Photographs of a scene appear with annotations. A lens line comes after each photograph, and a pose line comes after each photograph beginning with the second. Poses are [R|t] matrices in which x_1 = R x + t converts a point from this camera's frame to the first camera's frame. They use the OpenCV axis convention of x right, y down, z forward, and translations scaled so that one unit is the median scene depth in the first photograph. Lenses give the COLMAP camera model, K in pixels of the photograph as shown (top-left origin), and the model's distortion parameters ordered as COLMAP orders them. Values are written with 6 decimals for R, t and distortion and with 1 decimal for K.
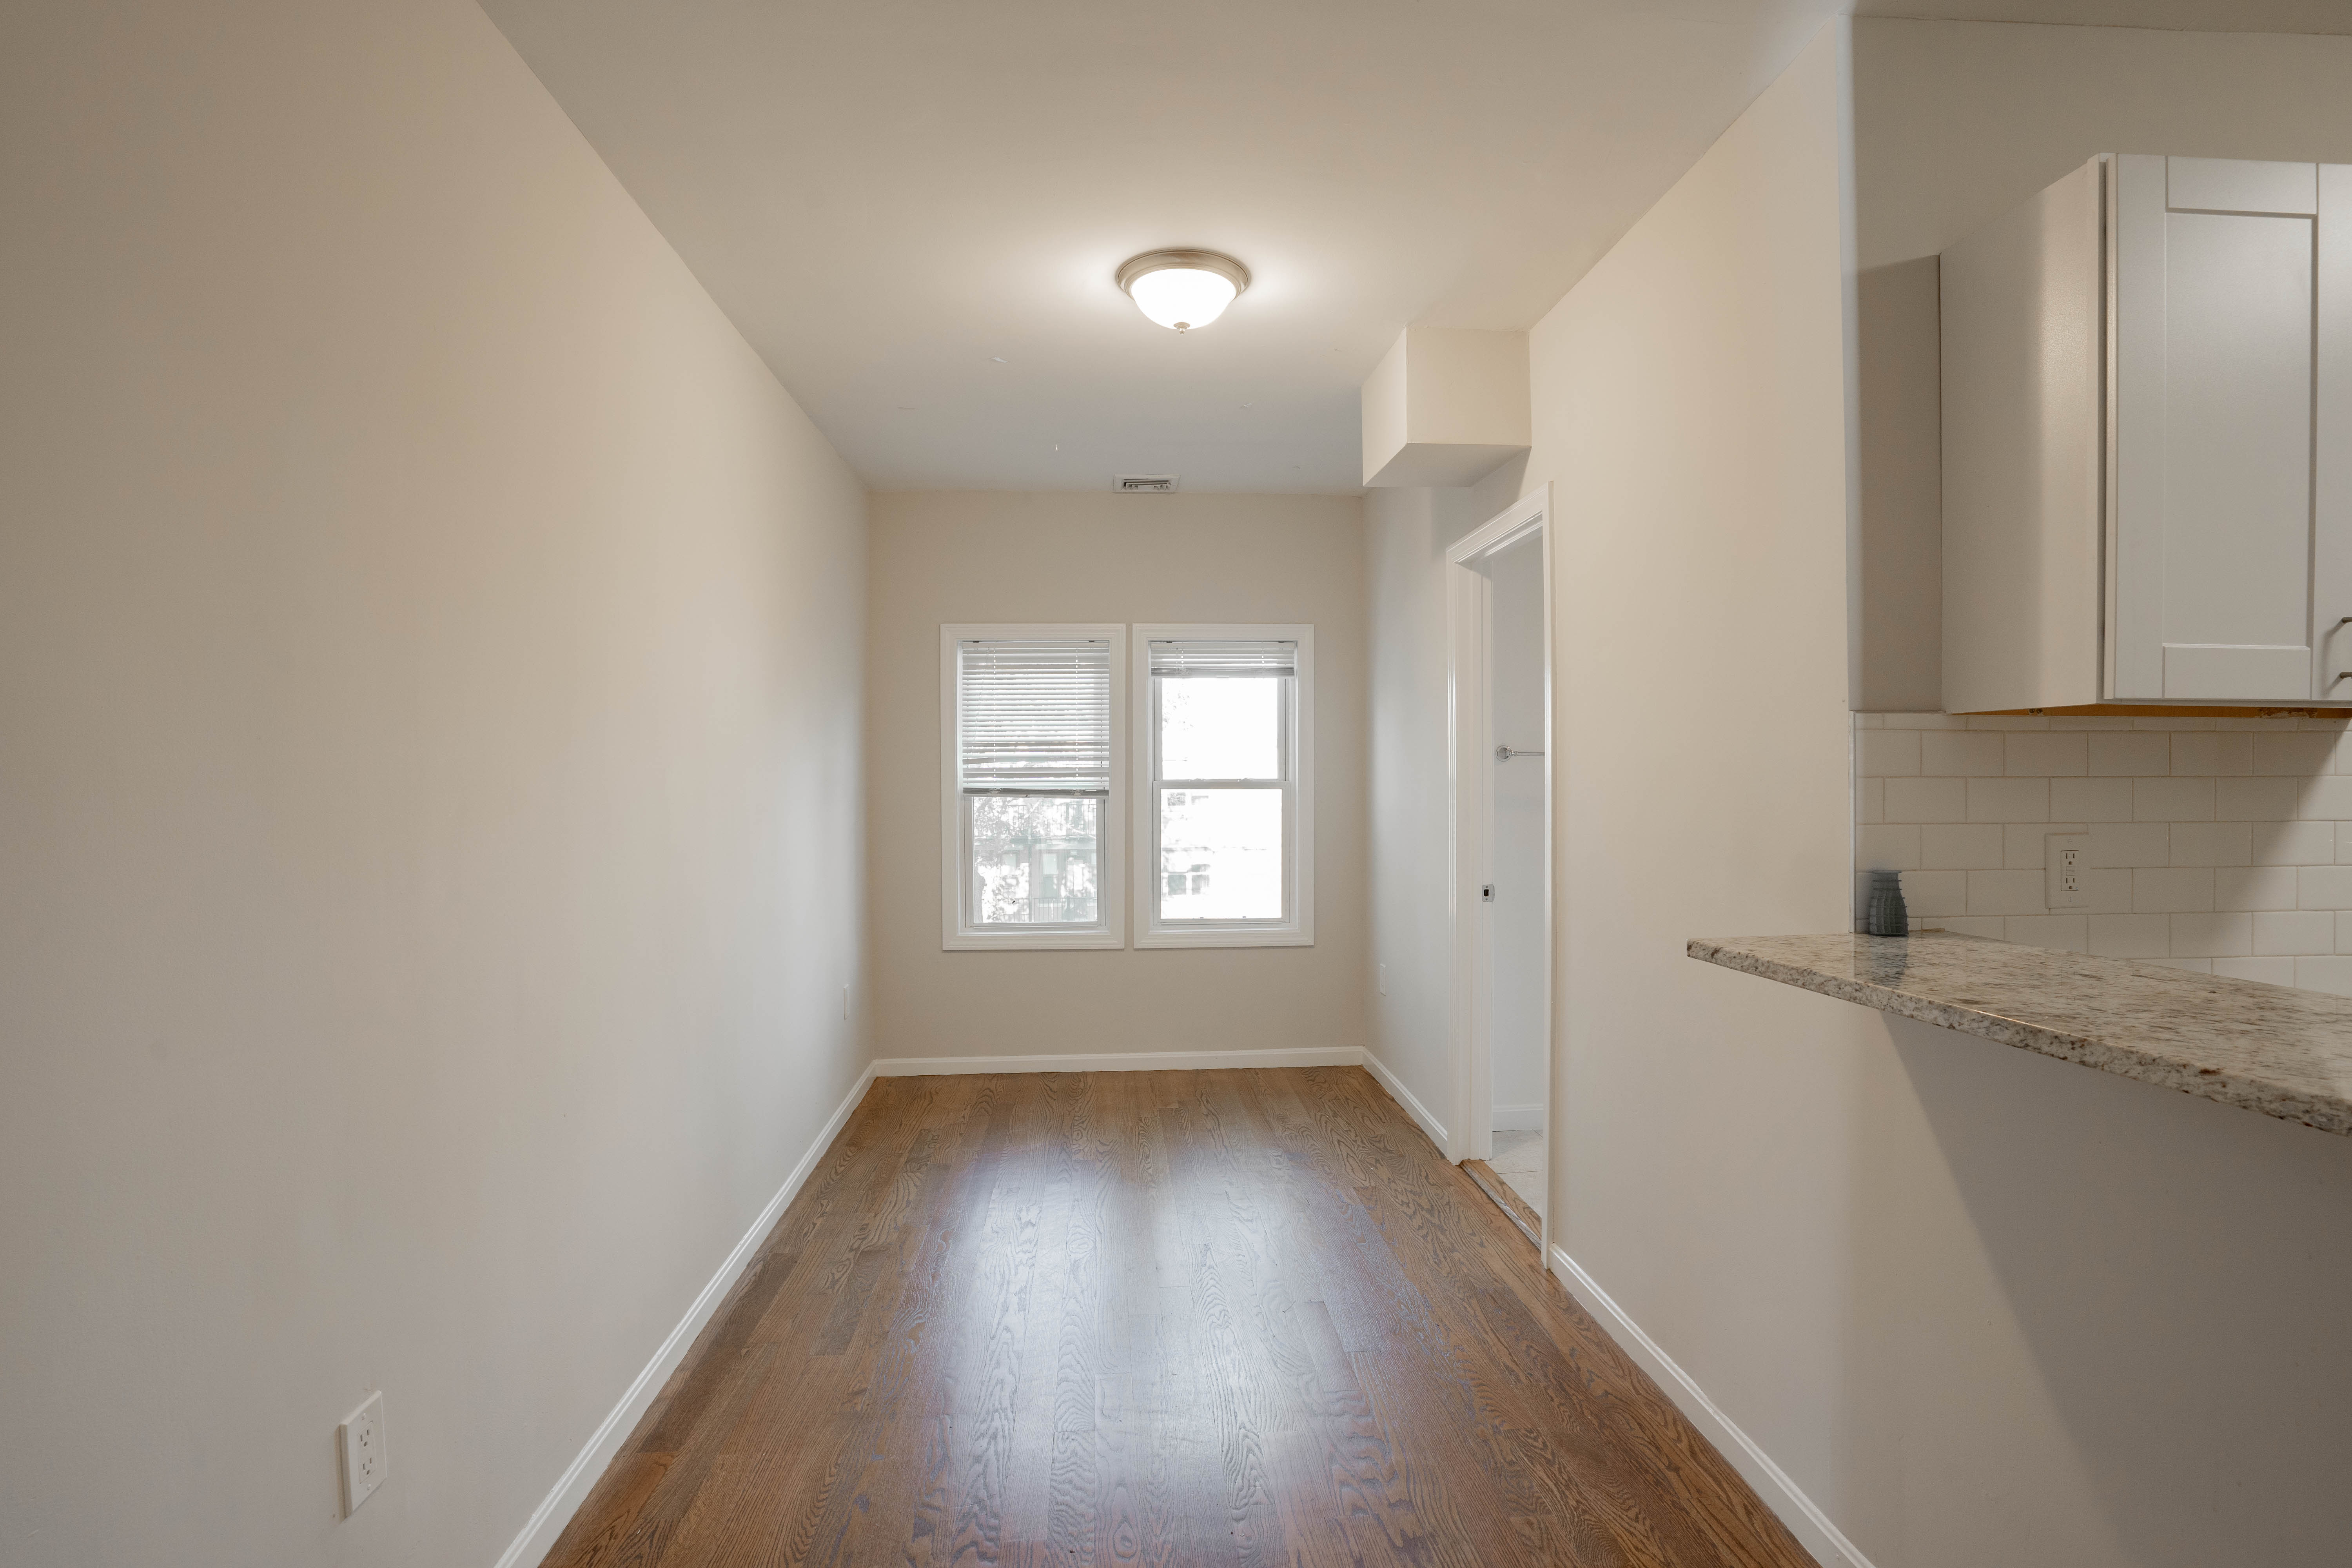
lens RADIAL K [[1141.8, 0, 1170.8], [0, 1141.8, 780.6], [0, 0, 1]] dist [-0.070497, 0.030292]
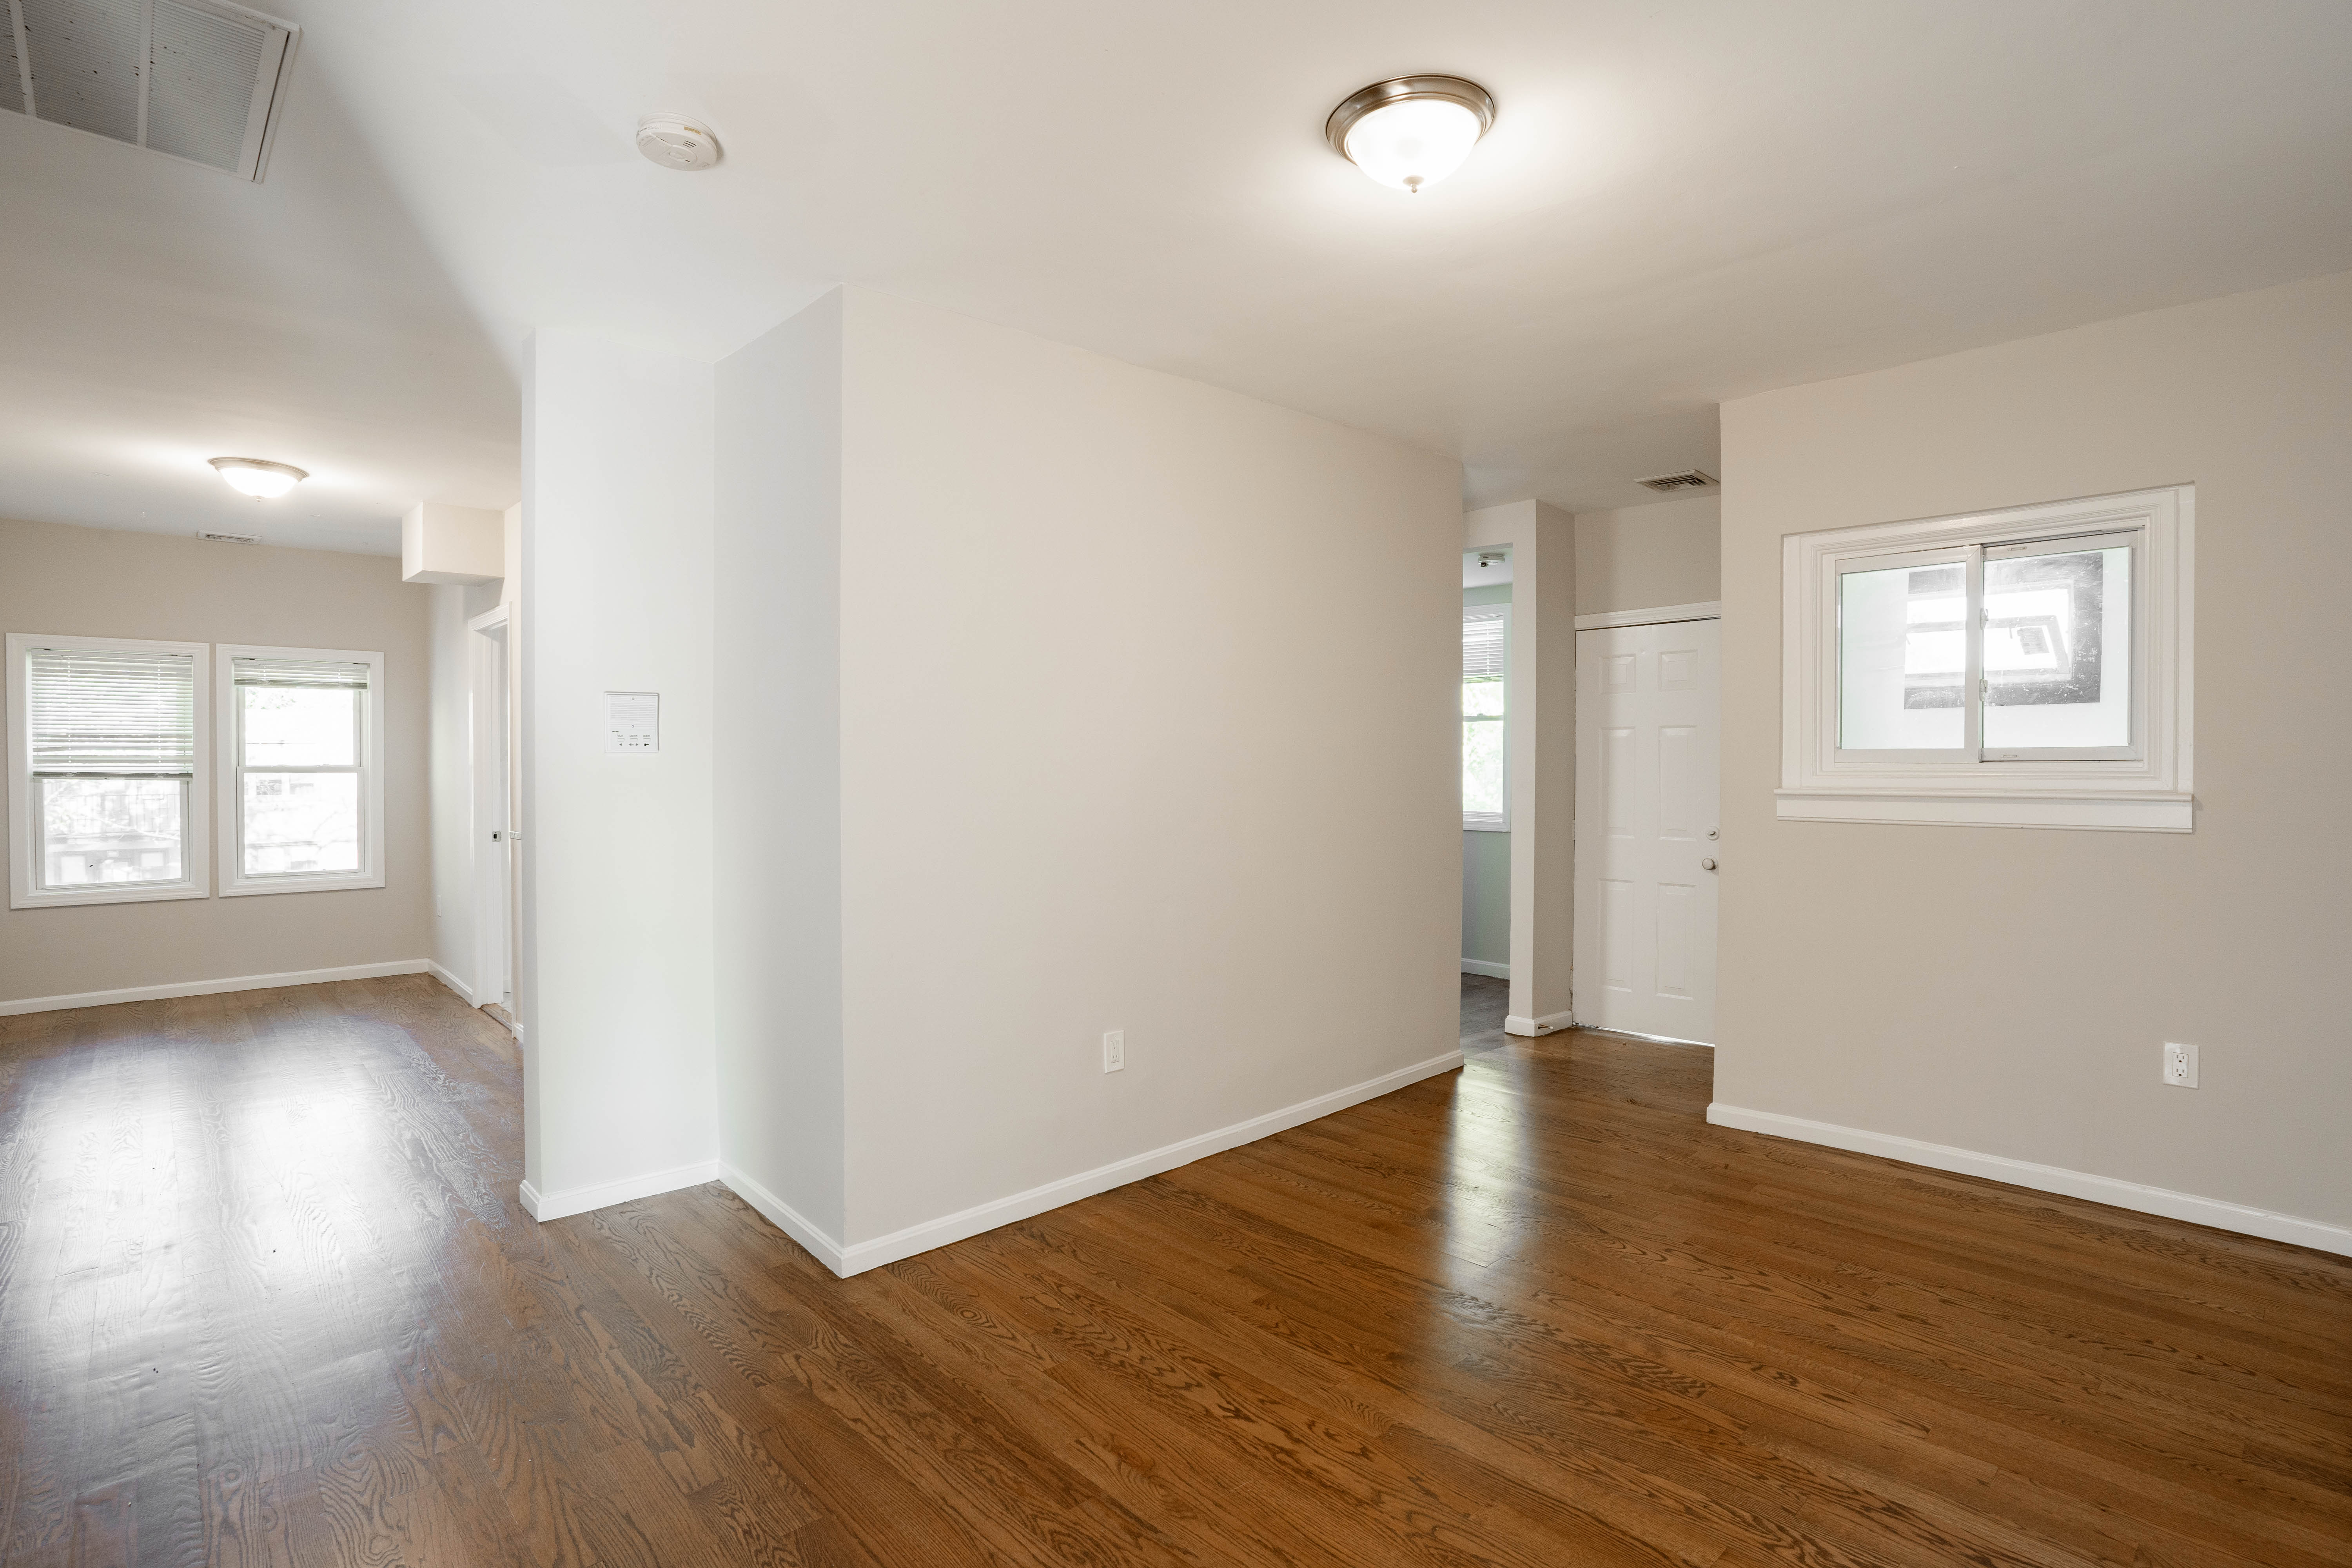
lens RADIAL K [[1141.8, 0, 1170.8], [0, 1141.8, 780.6], [0, 0, 1]] dist [-0.070497, 0.030292]
pose [[0.771873, -0.004842, 0.635758, 0.007619], [-0.002659, 0.999938, 0.010843, 0.000160], [-0.635771, -0.010060, 0.771812, -0.636502]]
